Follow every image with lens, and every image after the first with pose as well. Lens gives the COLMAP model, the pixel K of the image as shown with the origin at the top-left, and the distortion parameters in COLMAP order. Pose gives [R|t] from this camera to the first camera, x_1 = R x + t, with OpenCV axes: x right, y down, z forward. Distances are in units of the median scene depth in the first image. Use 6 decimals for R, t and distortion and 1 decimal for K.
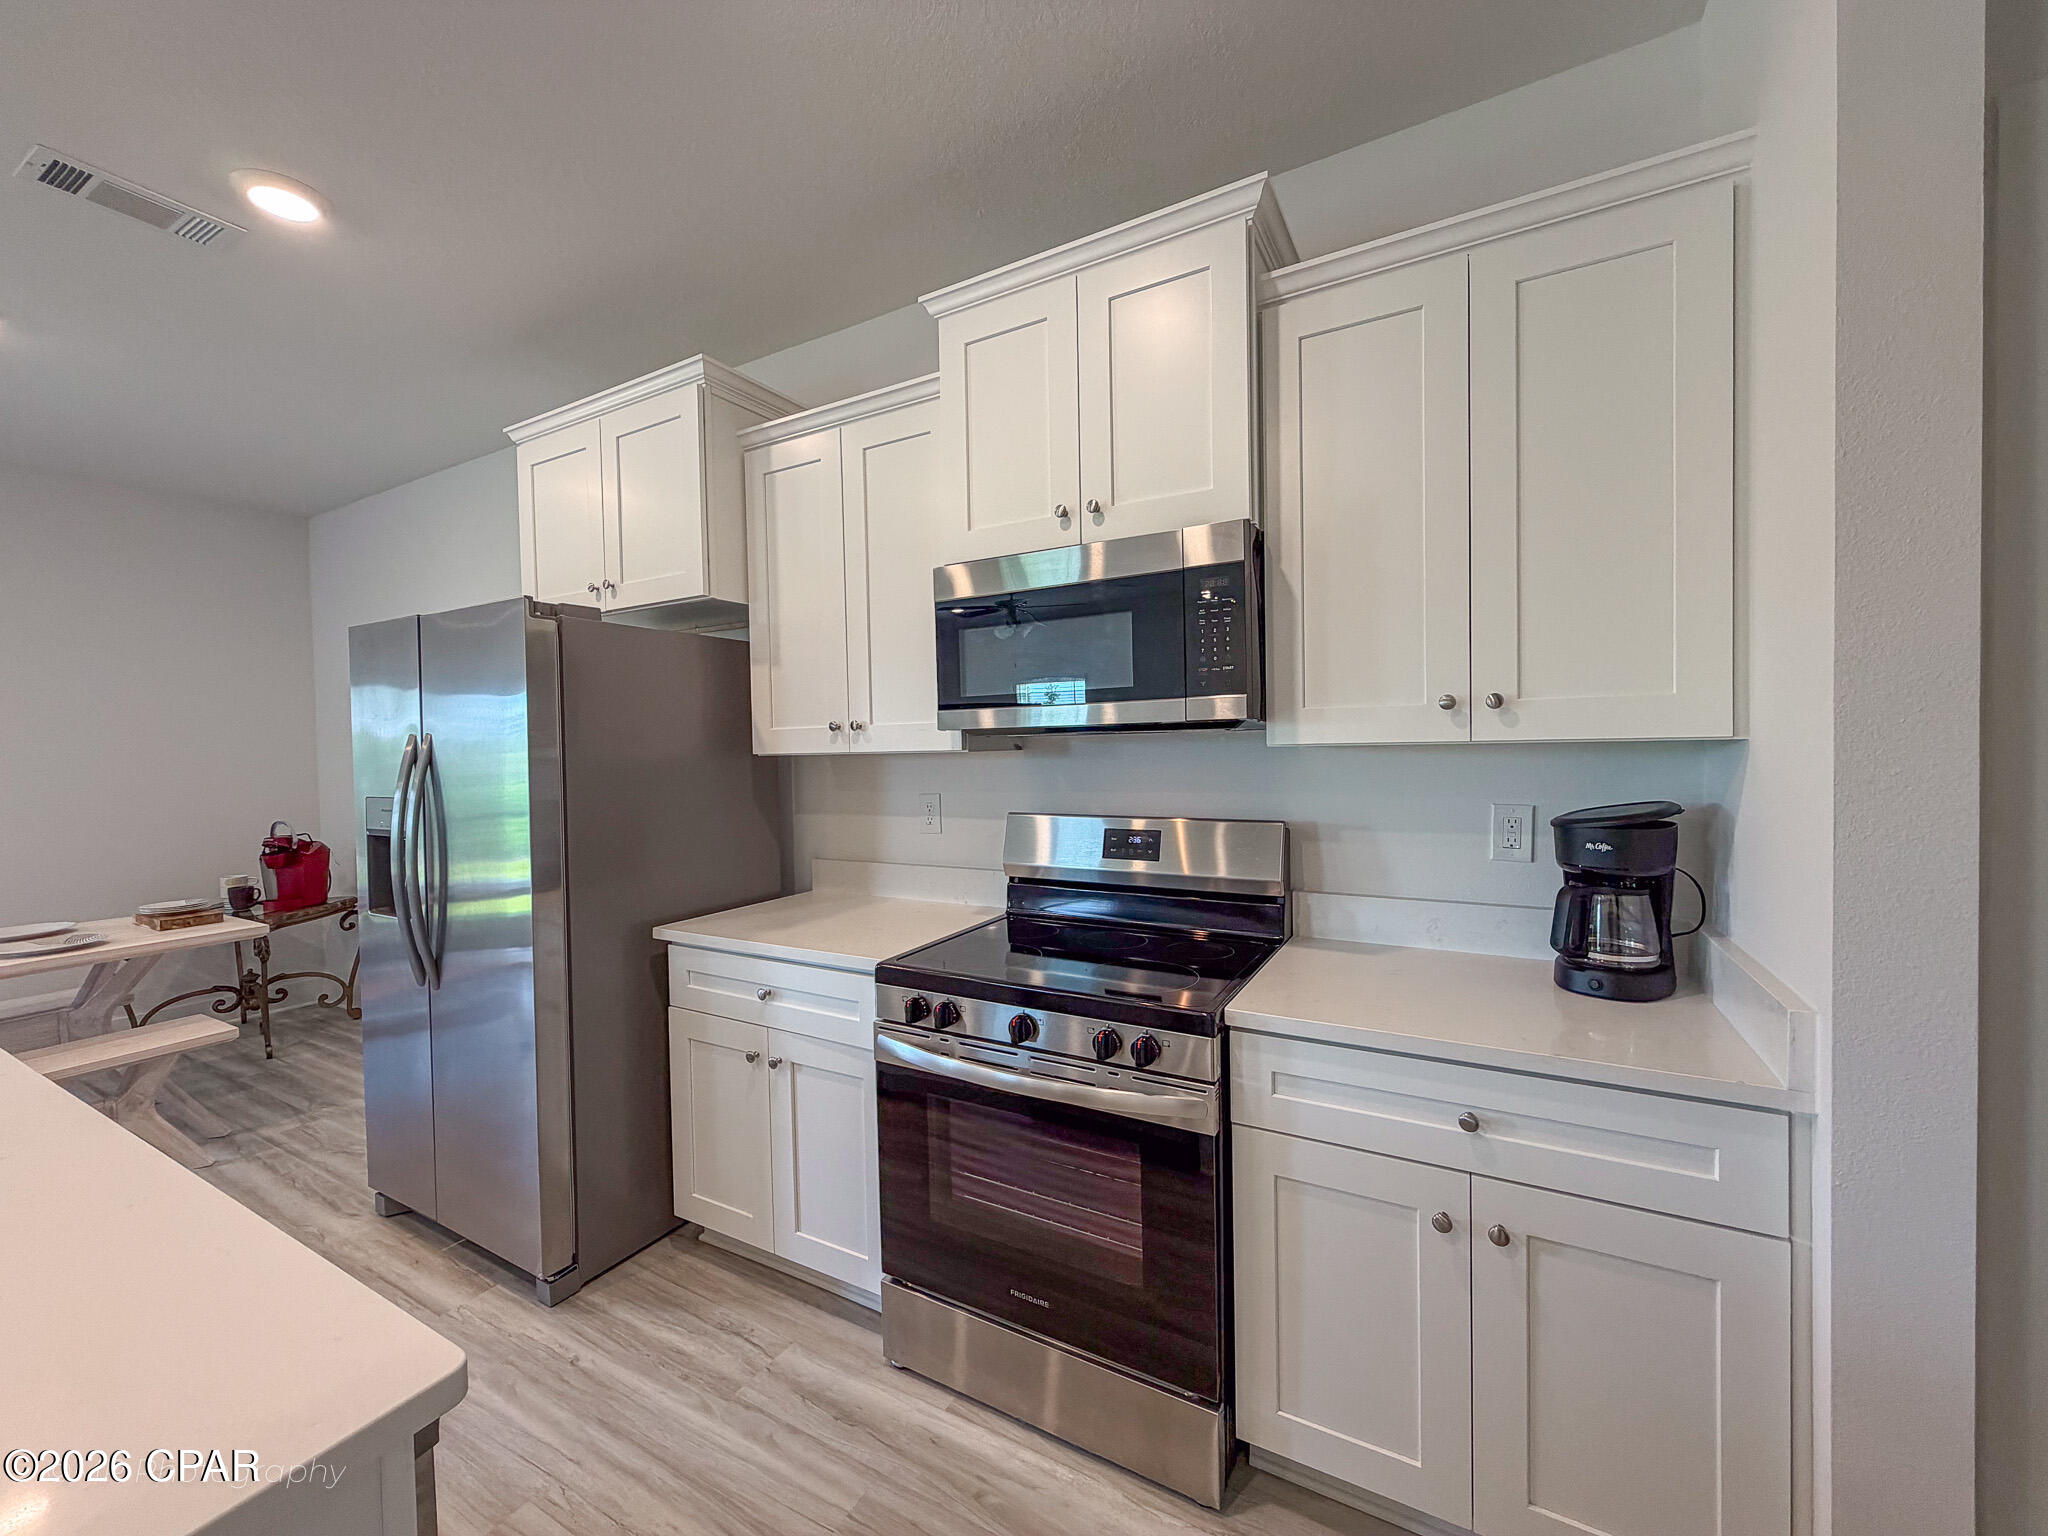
lens RADIAL K [[818.1, 0, 1017.0], [0, 818.1, 767.3], [0, 0, 1]] dist [0.001702, 0.000038]
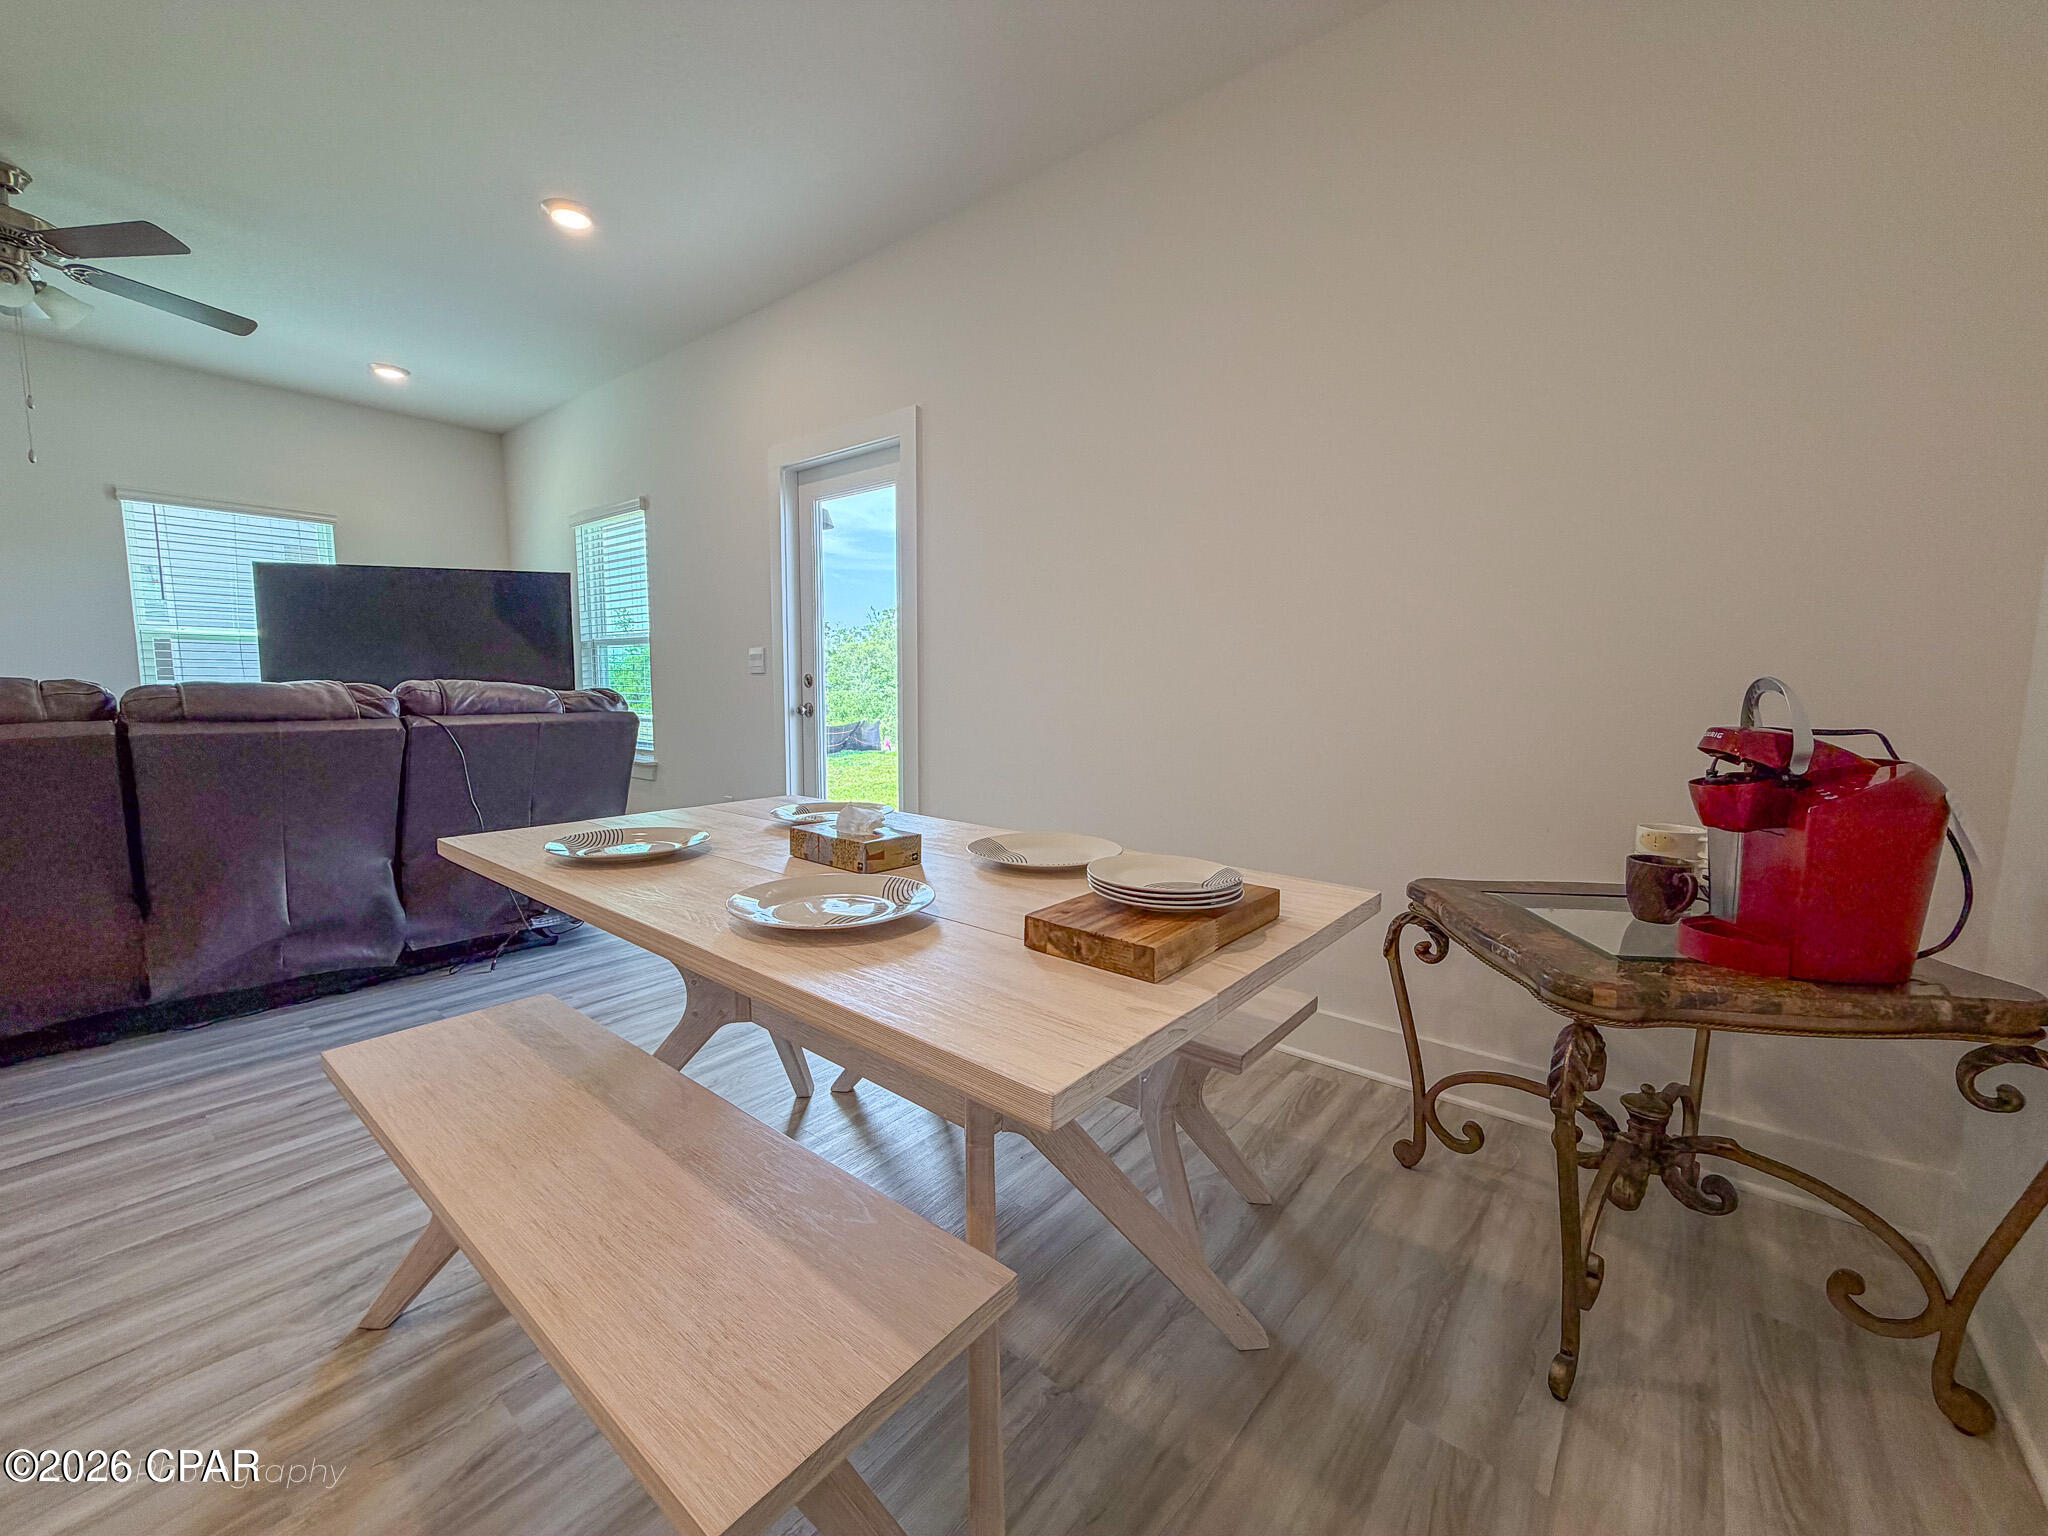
lens RADIAL K [[815.1, 0, 1024.4], [0, 815.1, 764.9], [0, 0, 1]] dist [-0.001346, 0.000163]
pose [[-0.161514, 0.122917, -0.979186, -1.204092], [-0.029484, 0.991169, 0.129284, 0.143730], [0.986430, 0.049751, -0.156463, 1.683586]]
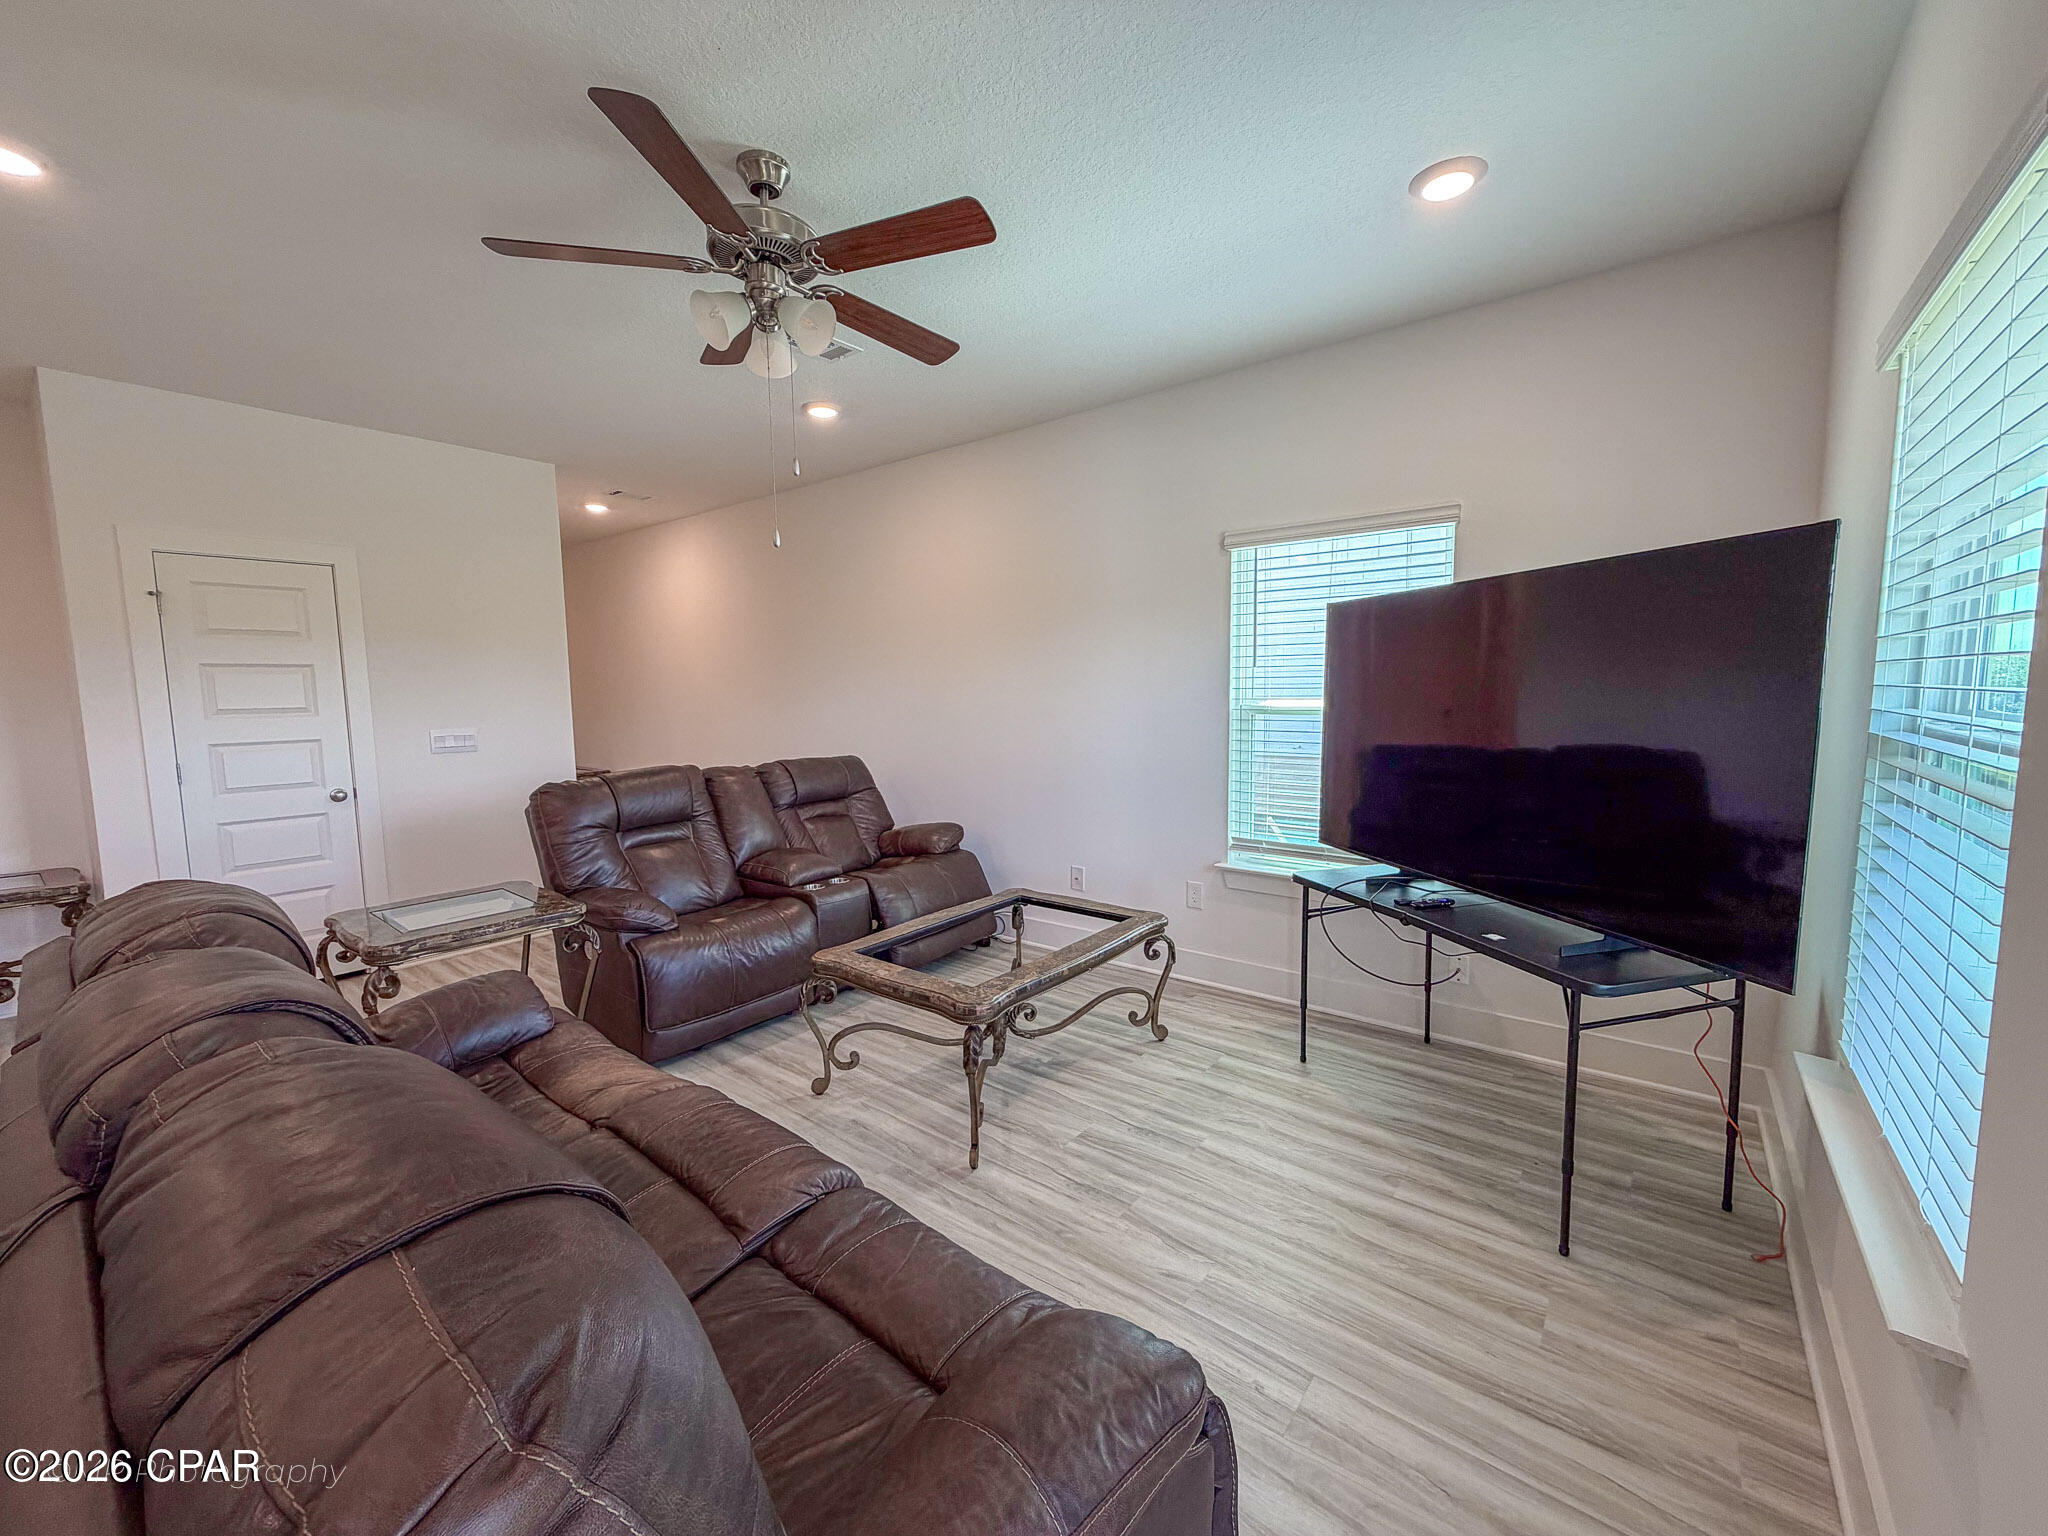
lens RADIAL K [[815.1, 0, 1024.4], [0, 815.1, 764.9], [0, 0, 1]] dist [-0.001346, 0.000163]
pose [[-0.987727, 0.021633, 0.154684, -2.964403], [0.039410, 0.992836, 0.112800, 0.036802], [-0.151135, 0.117512, -0.981504, 0.743689]]
